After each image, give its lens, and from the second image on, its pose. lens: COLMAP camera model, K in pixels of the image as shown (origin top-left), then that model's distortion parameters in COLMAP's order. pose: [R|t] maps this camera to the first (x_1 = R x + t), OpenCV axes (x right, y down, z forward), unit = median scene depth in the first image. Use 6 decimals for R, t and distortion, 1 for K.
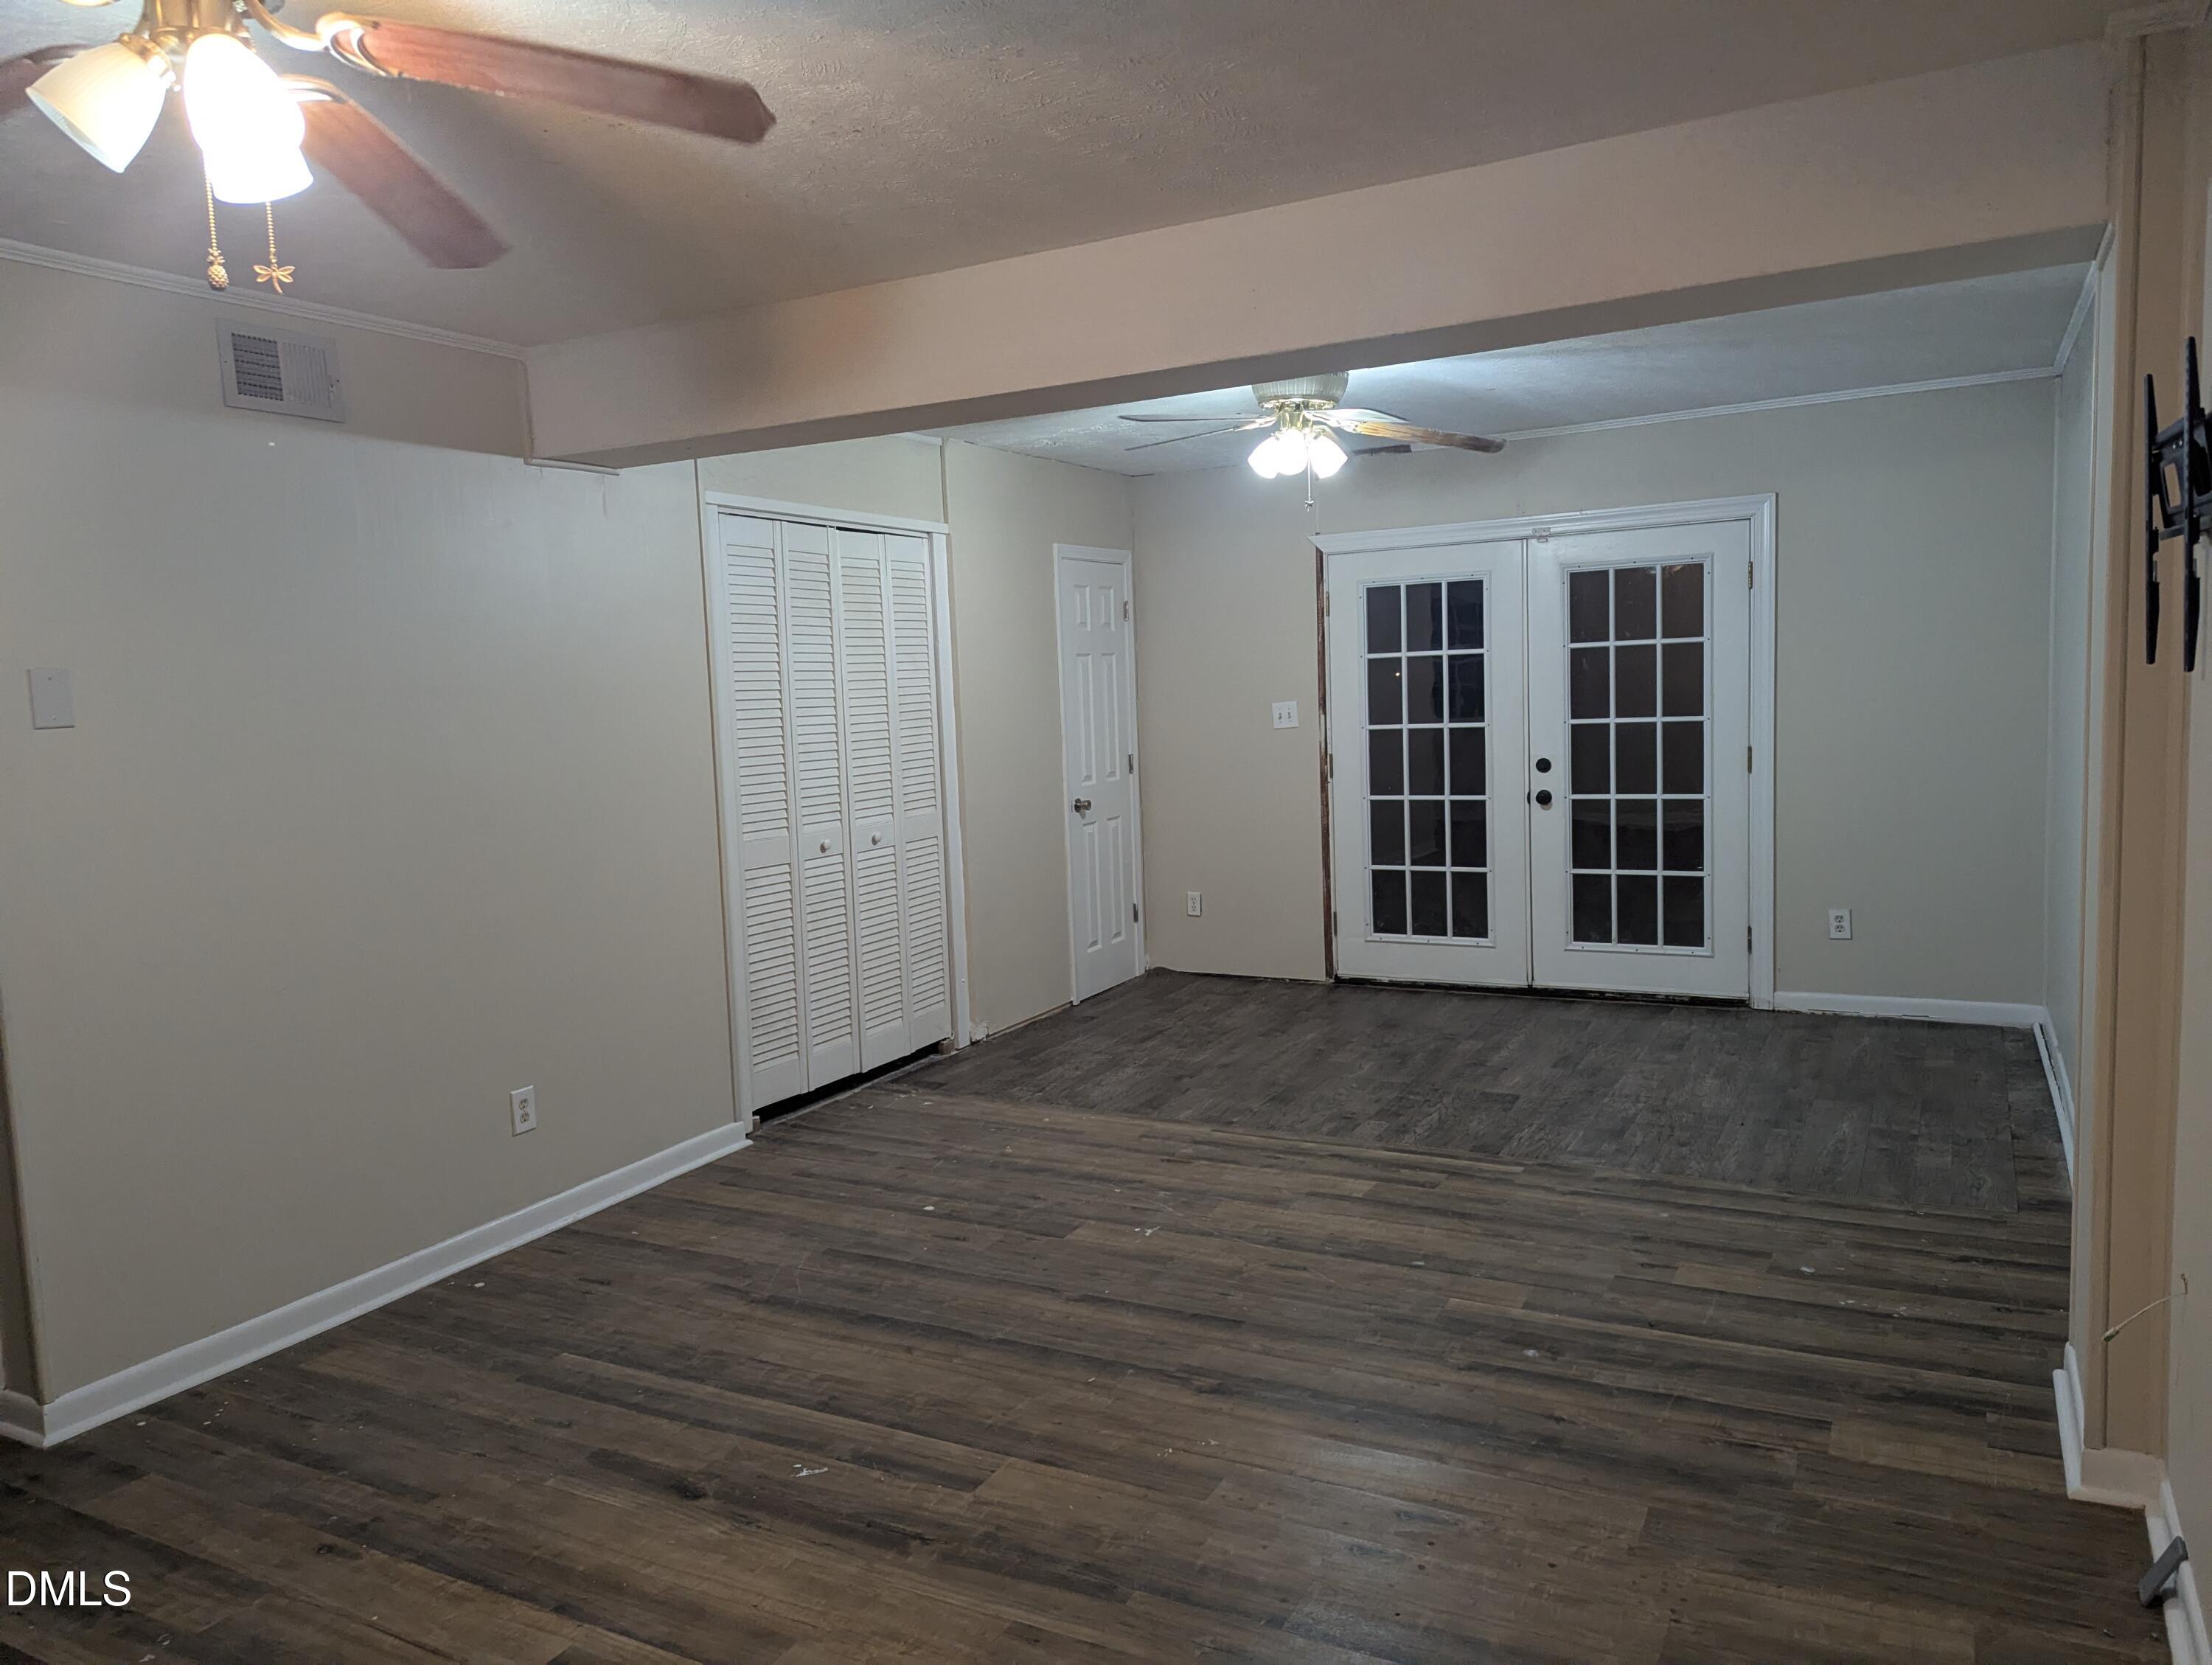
lens RADIAL K [[1569.2, 0, 1087.9], [0, 1569.2, 820.9], [0, 0, 1]] dist [0.066659, -0.074123]
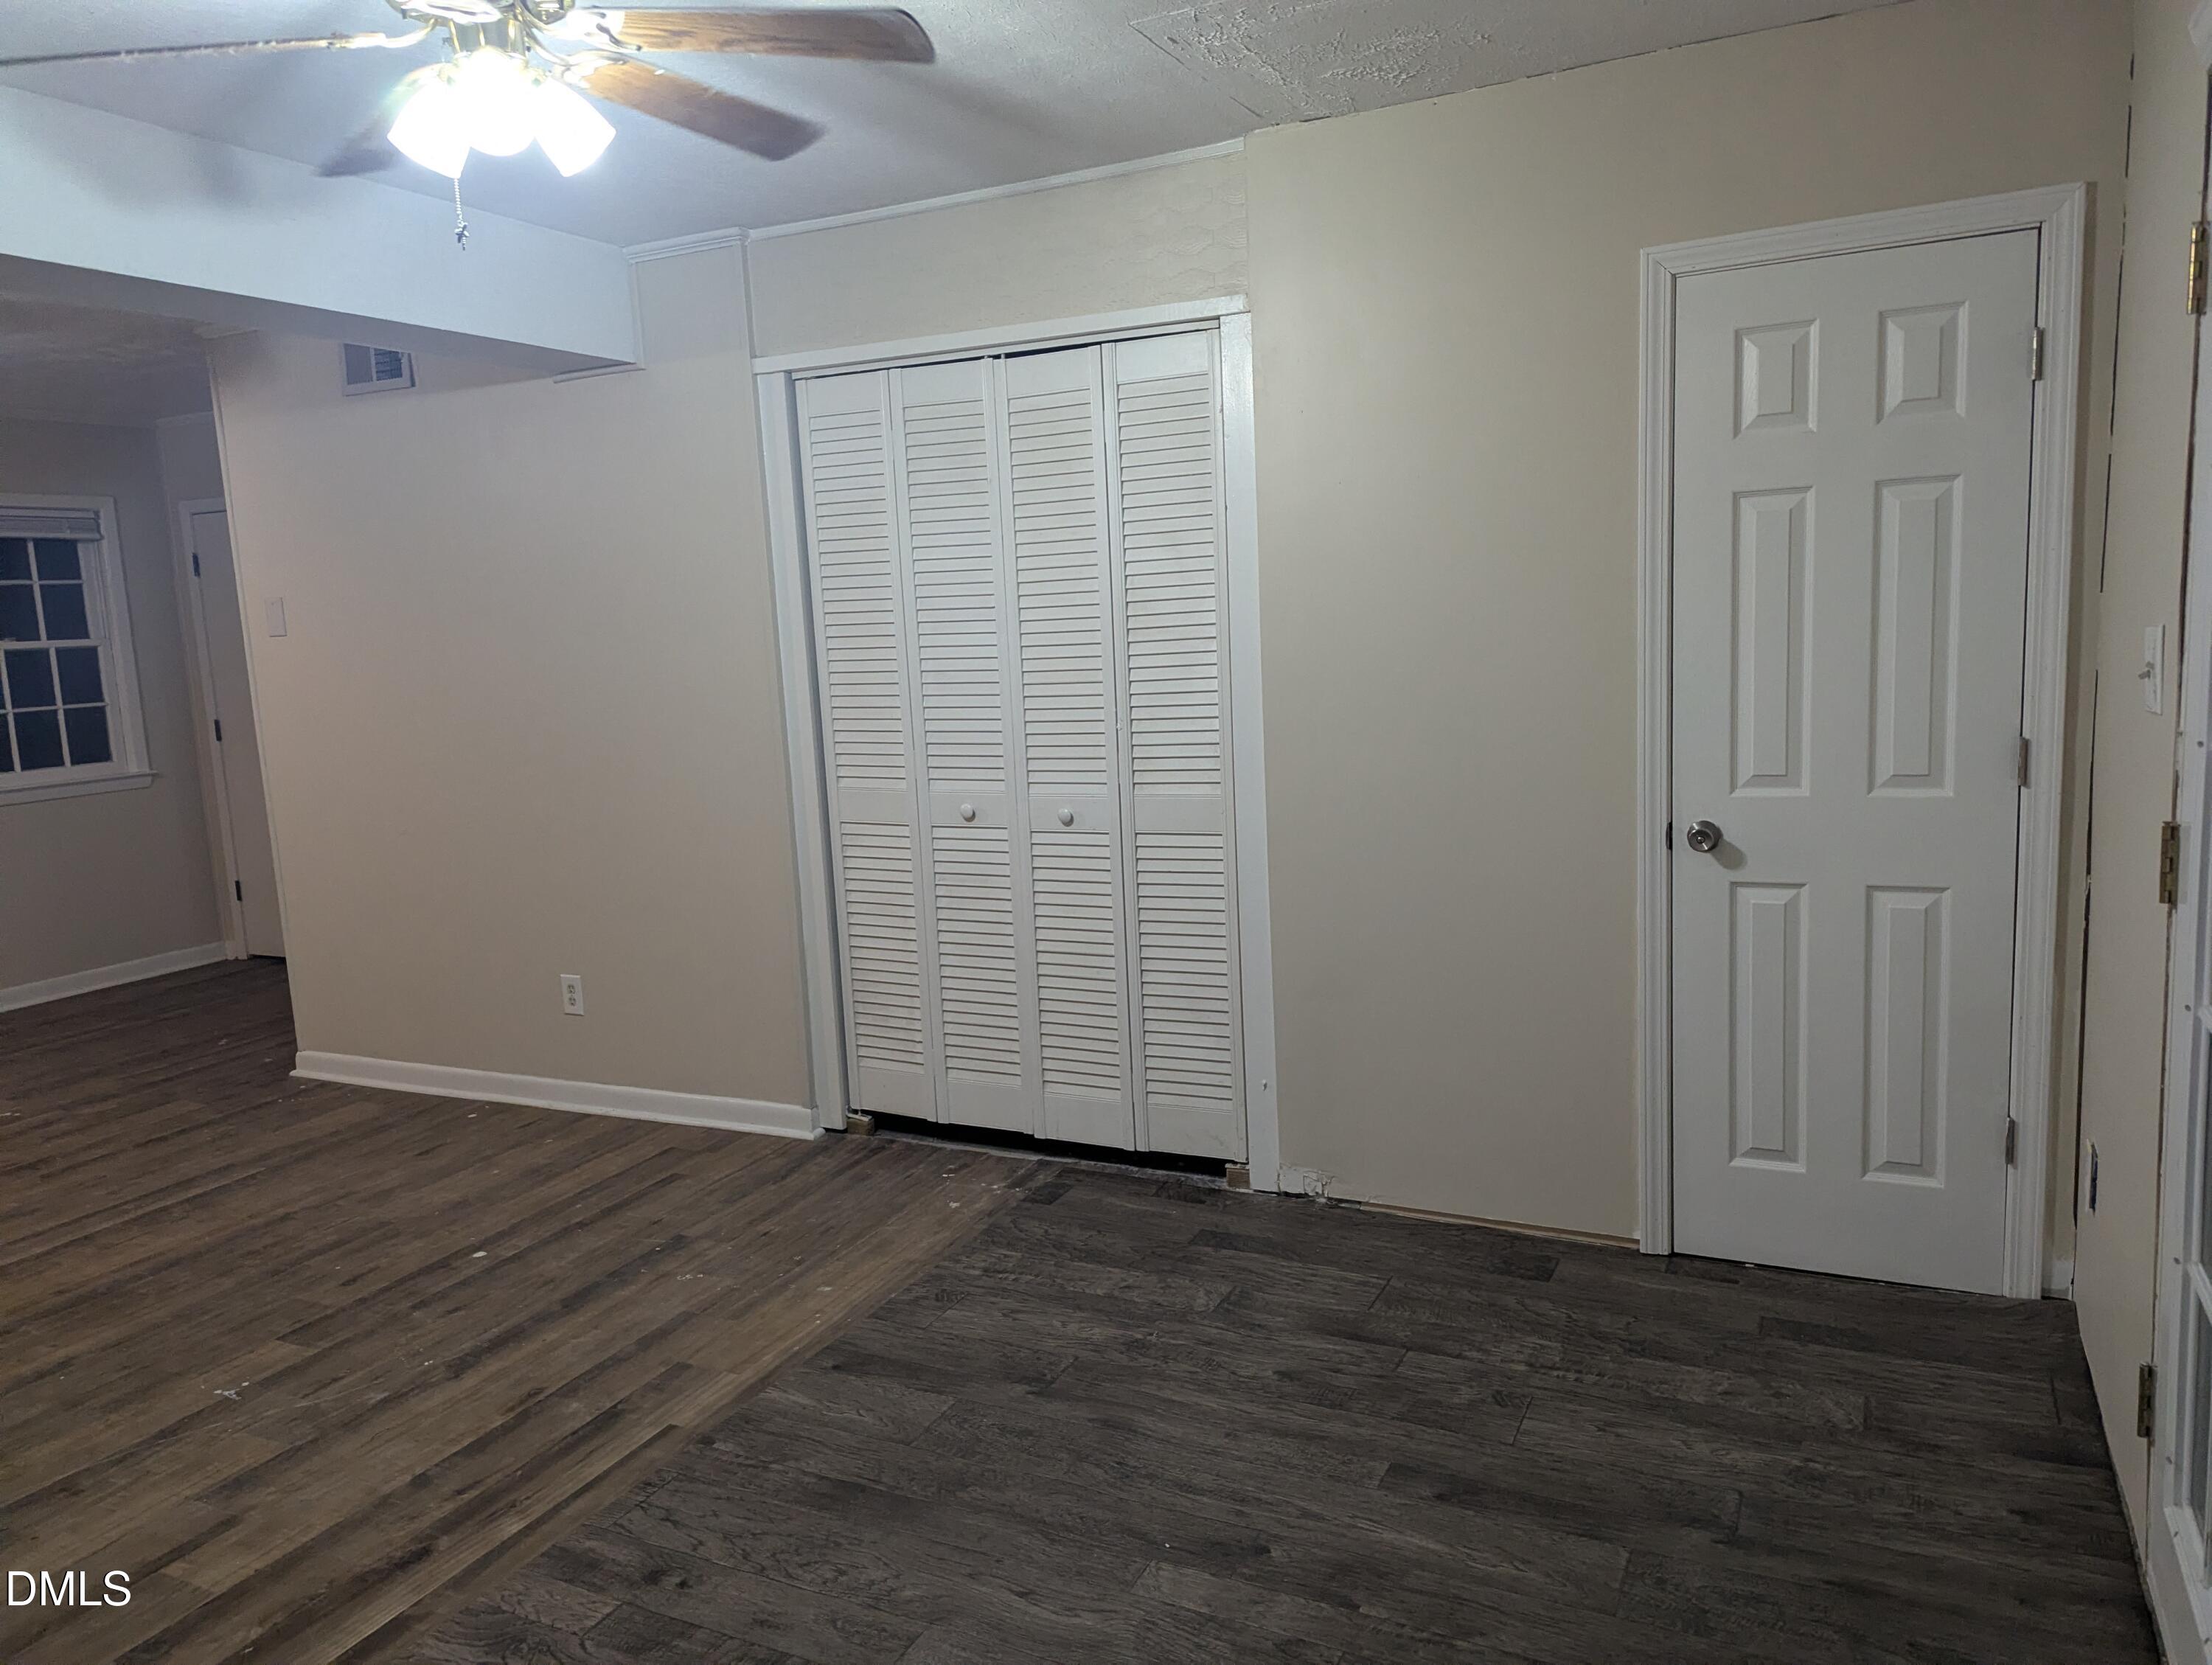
lens RADIAL K [[1530.4, 0, 1061.7], [0, 1530.4, 824.8], [0, 0, 1]] dist [0.060986, -0.067878]
pose [[0.040436, 0.171702, -0.984319, 0.603646], [-0.049259, 0.984269, 0.169670, -0.113906], [0.997967, 0.041626, 0.048257, 1.140861]]
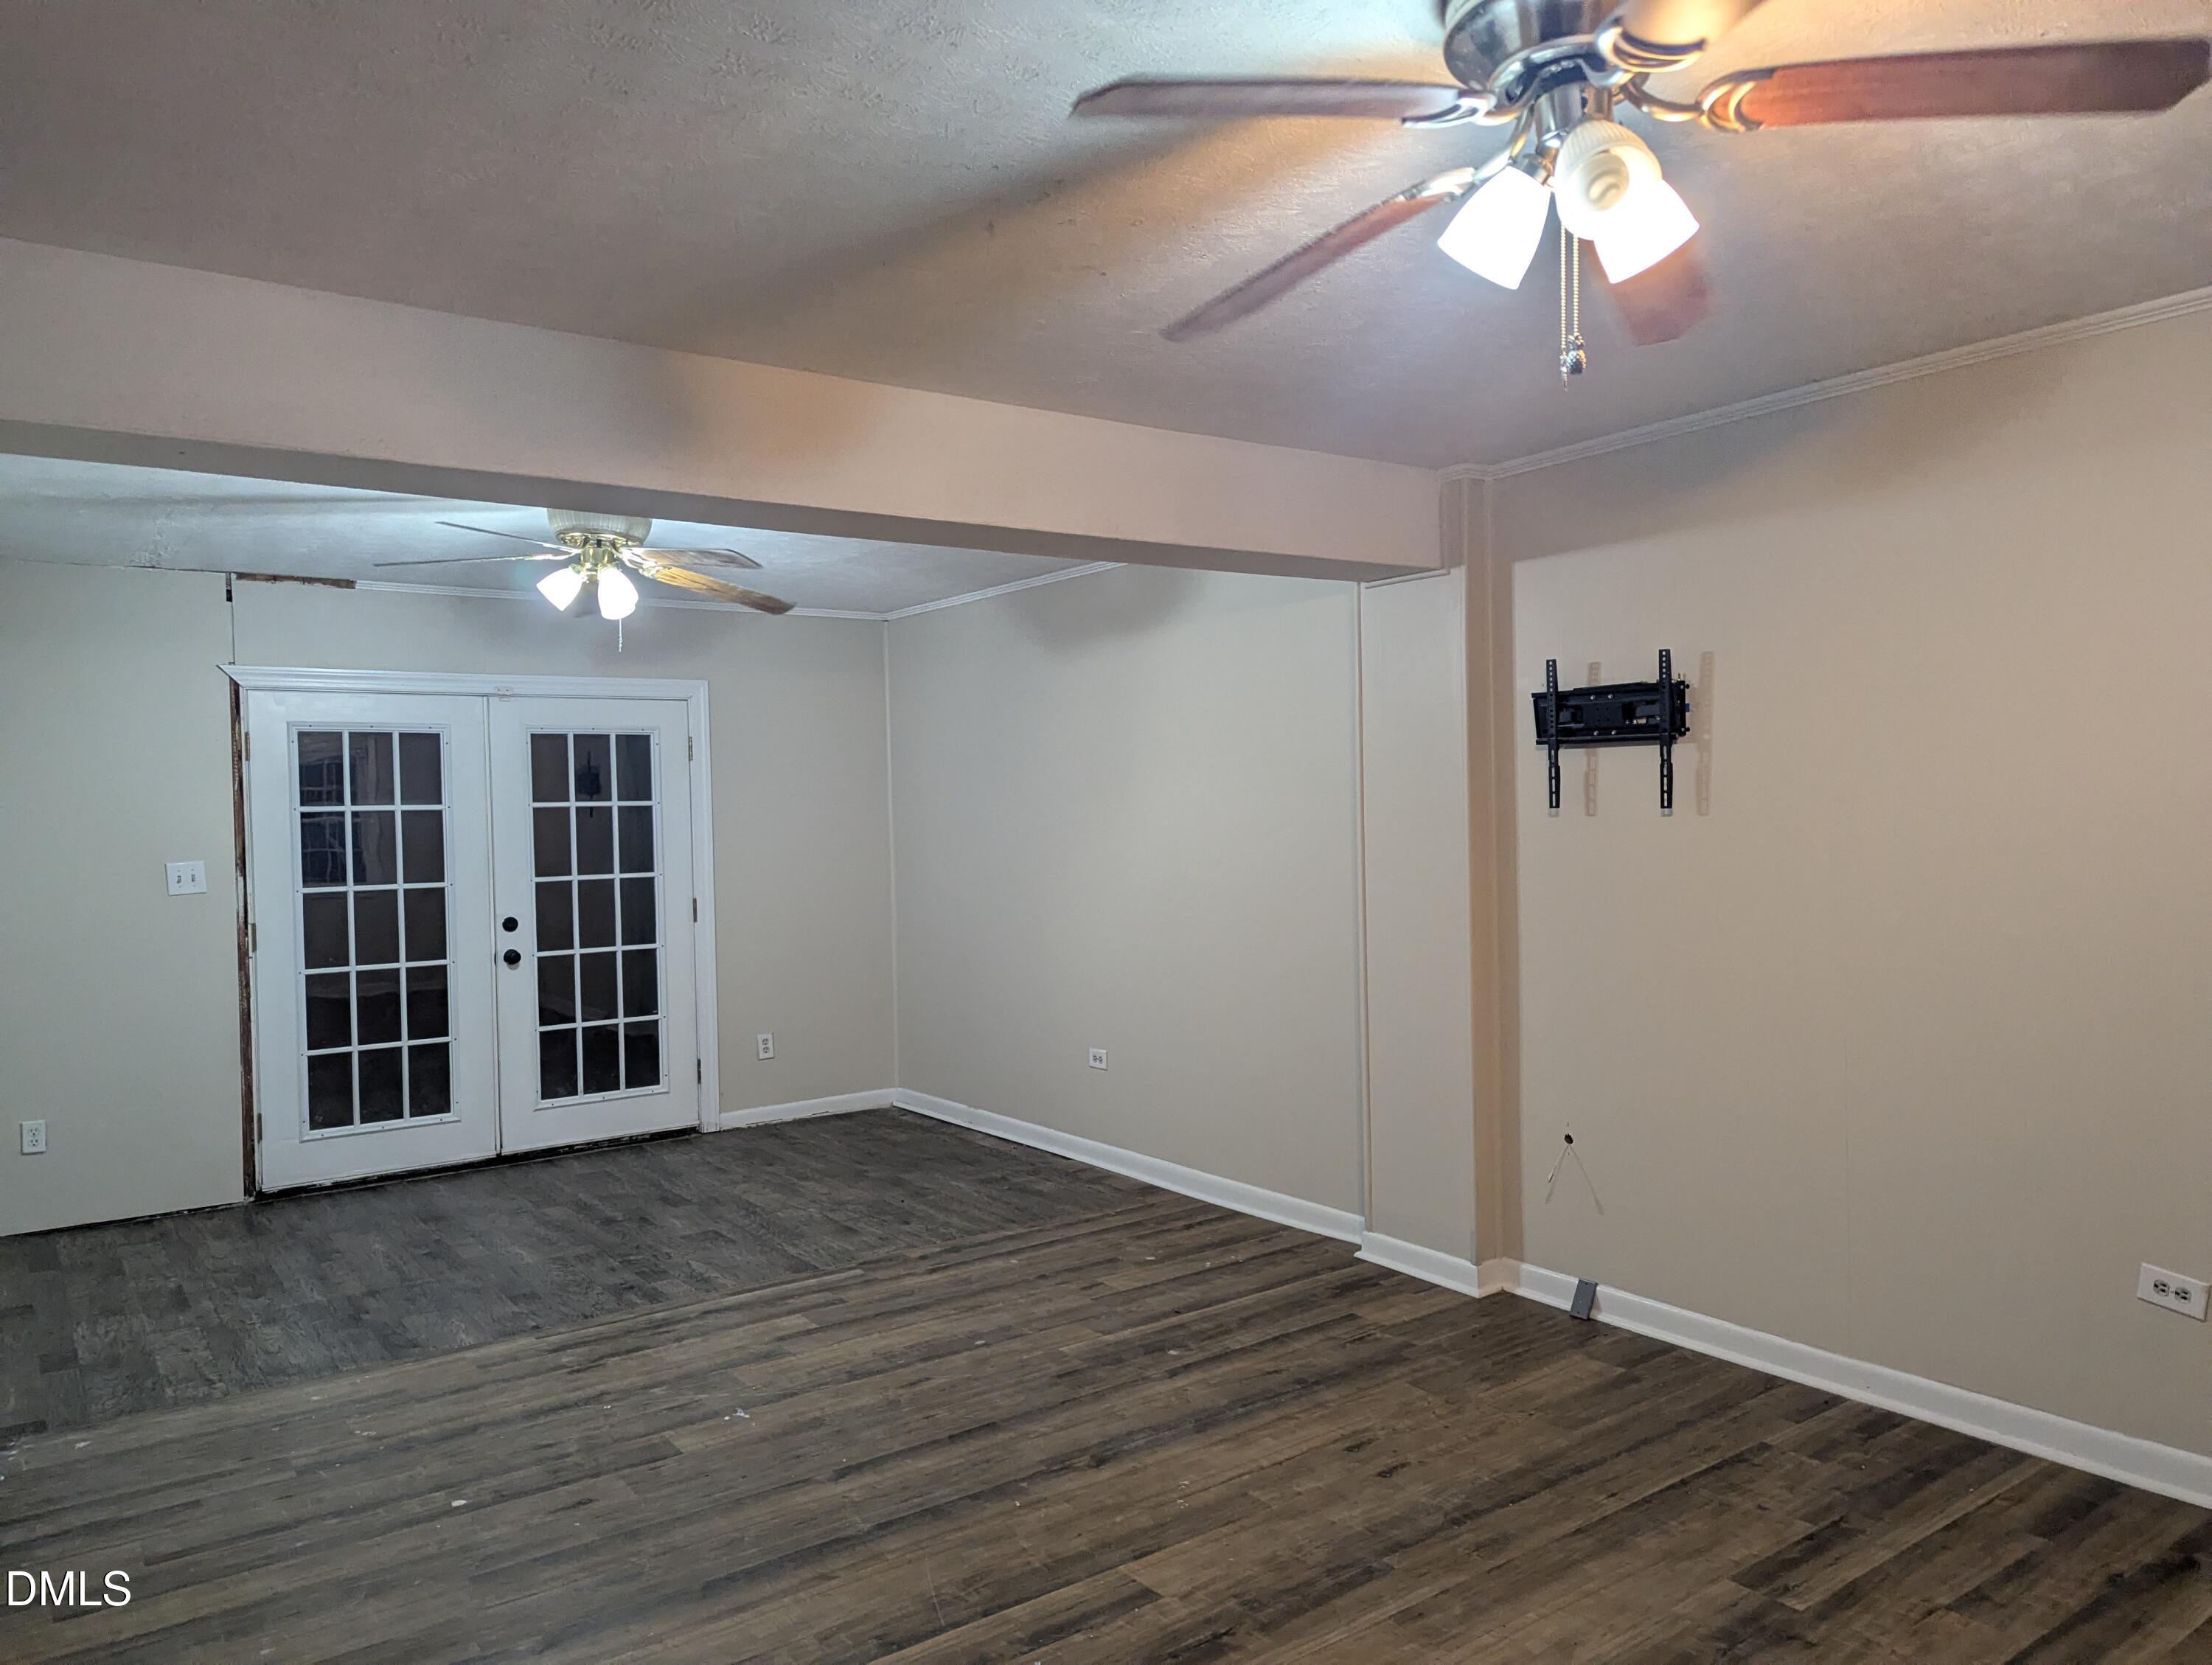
lens RADIAL K [[1569.2, 0, 1087.9], [0, 1569.2, 820.9], [0, 0, 1]] dist [0.066659, -0.074123]
pose [[0.429678, 0.023612, 0.902674, -0.608383], [0.087247, 0.993895, -0.067528, -0.001561], [-0.898758, 0.107770, 0.424995, 0.335380]]
